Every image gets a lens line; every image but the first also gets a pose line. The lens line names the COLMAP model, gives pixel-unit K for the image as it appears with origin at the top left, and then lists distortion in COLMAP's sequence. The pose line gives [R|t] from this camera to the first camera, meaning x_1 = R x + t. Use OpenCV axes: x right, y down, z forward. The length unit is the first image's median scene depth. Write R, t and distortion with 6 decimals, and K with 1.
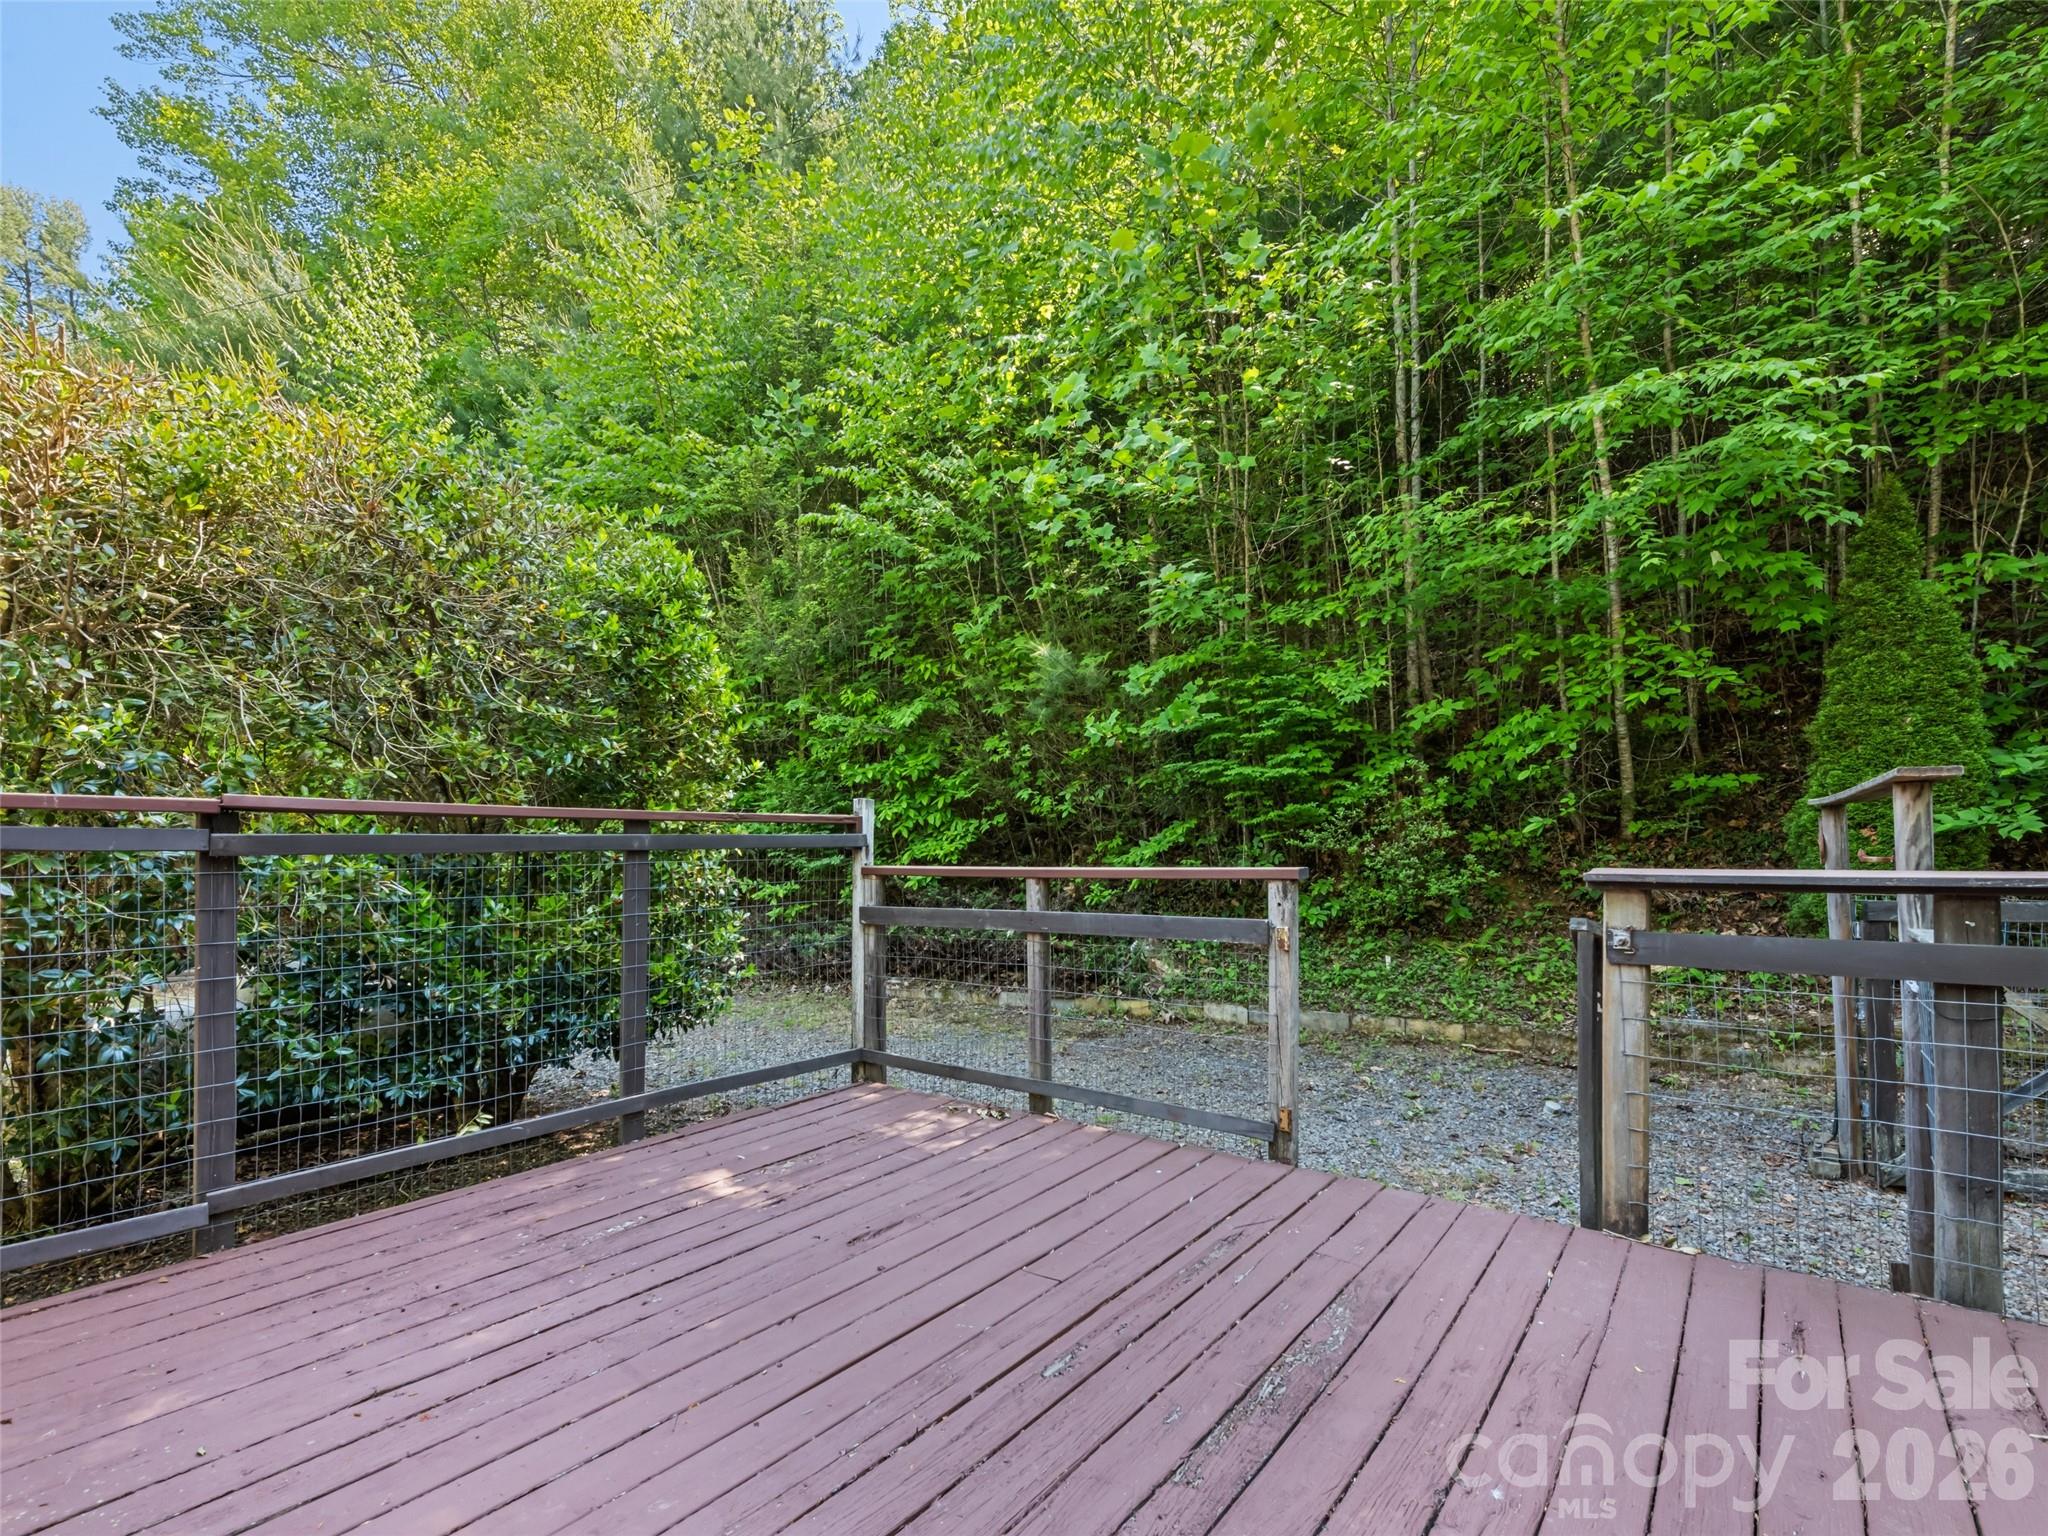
lens RADIAL K [[903.8, 0, 1024.0], [0, 903.8, 768.0], [0, 0, 1]] dist [-0.002652, -0.000209]
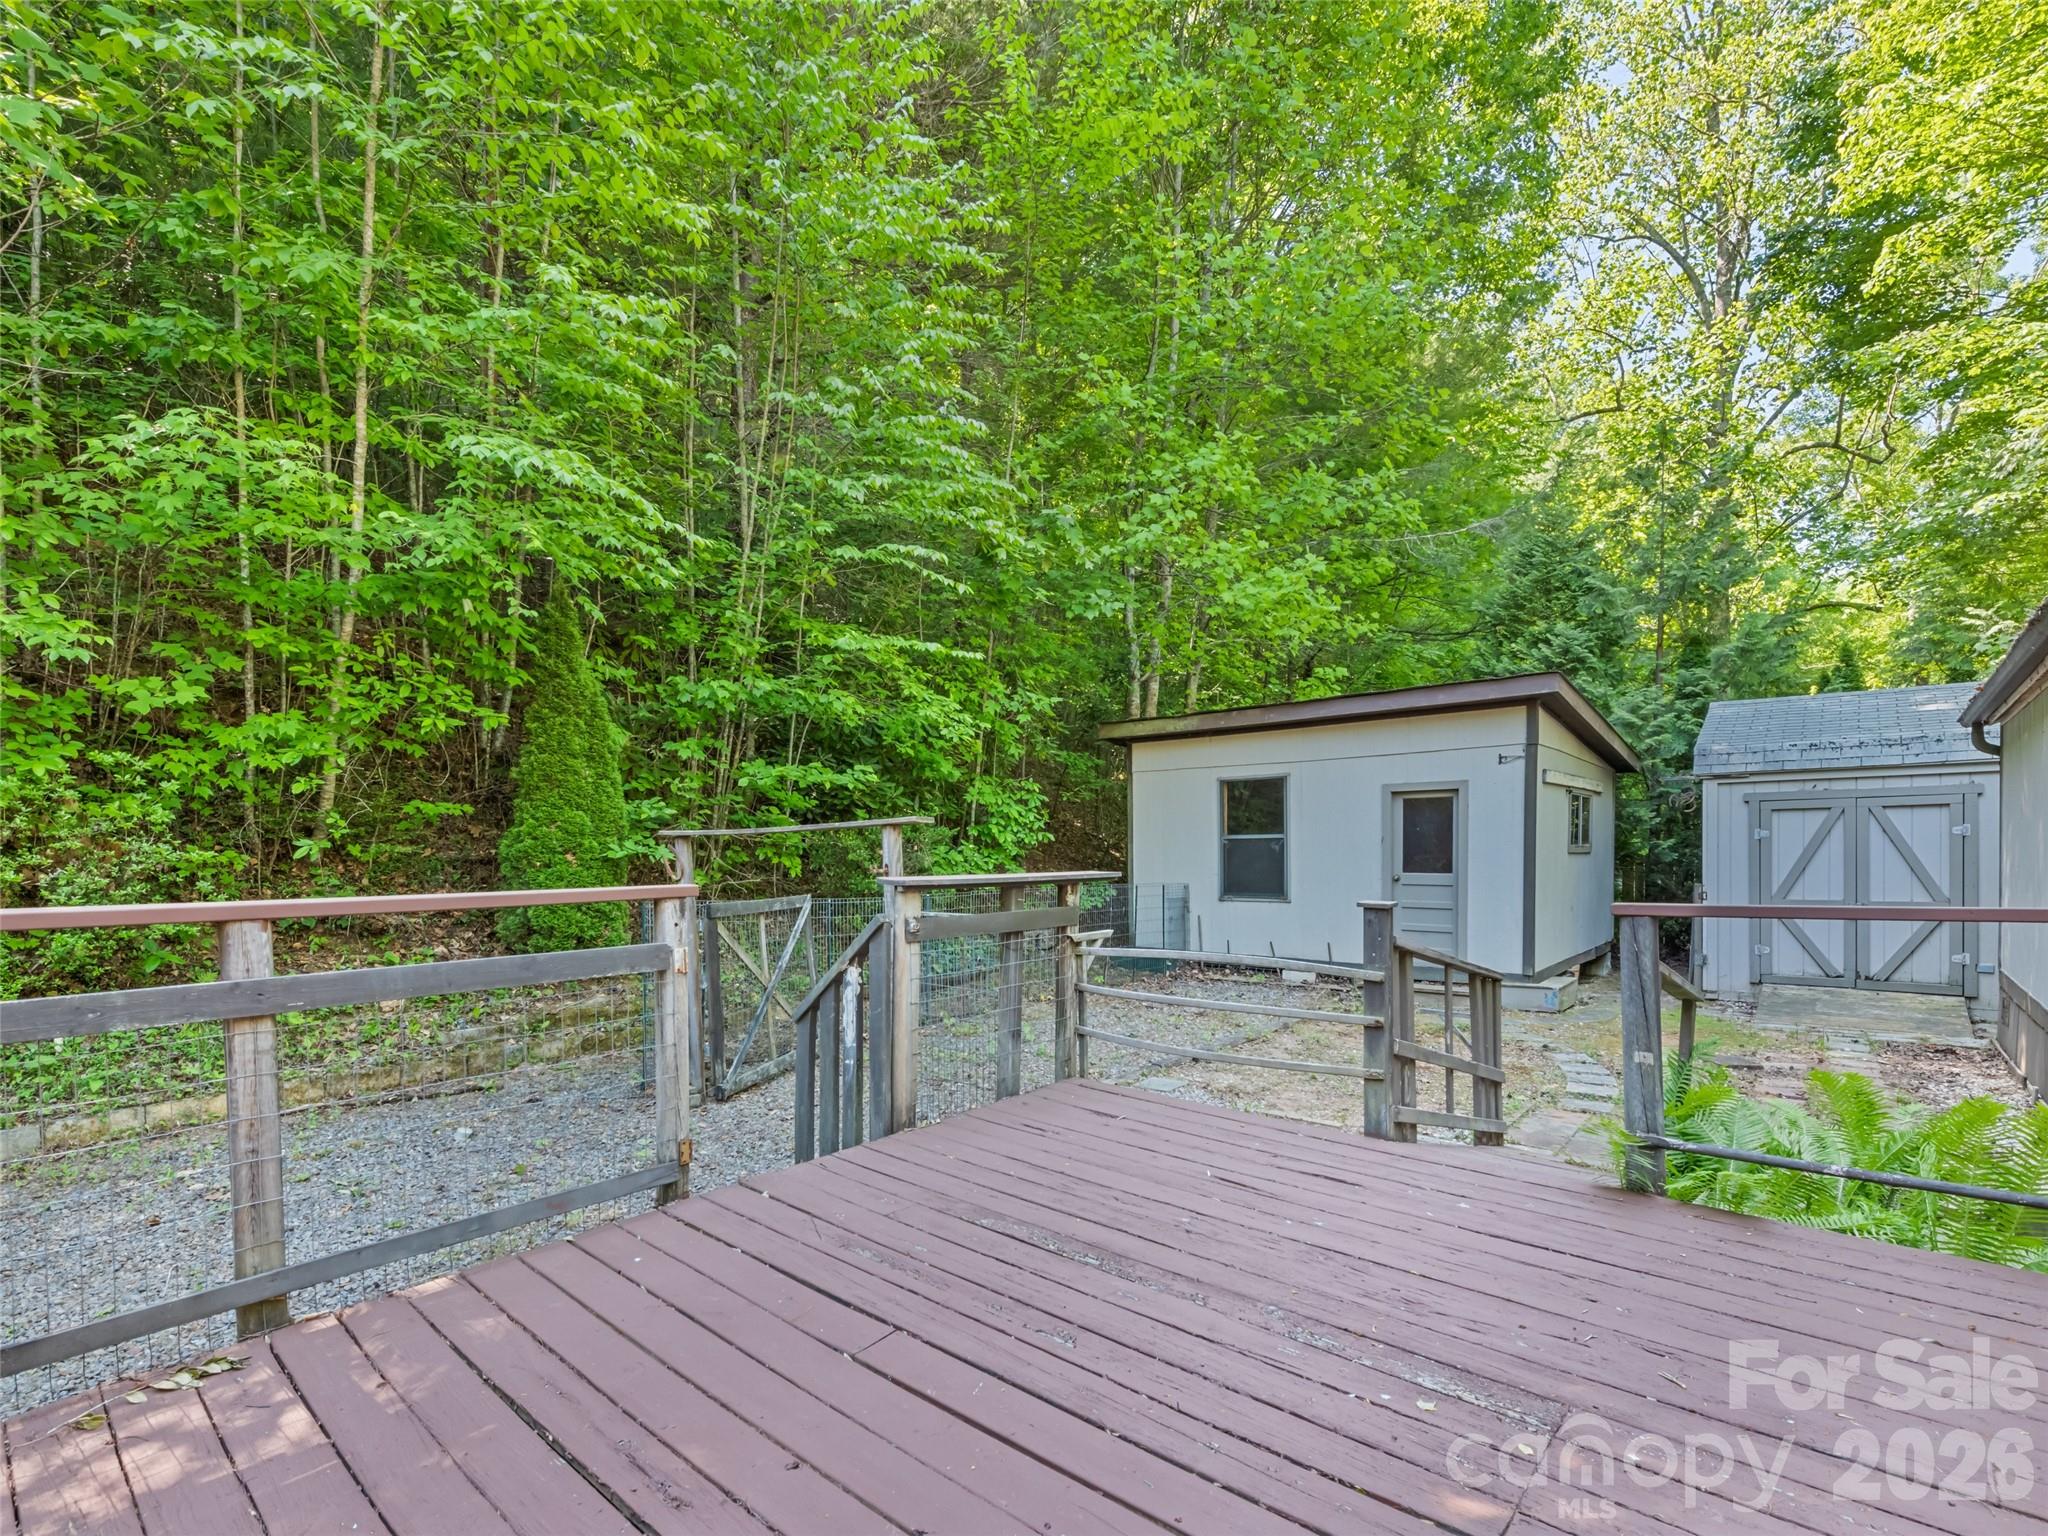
lens RADIAL K [[903.8, 0, 1024.0], [0, 903.8, 768.0], [0, 0, 1]] dist [-0.002652, -0.000209]
pose [[0.012633, 0.112764, 0.993542, -0.563070], [-0.080872, 0.990481, -0.111388, 0.053686], [-0.996644, -0.078942, 0.021632, 0.521198]]
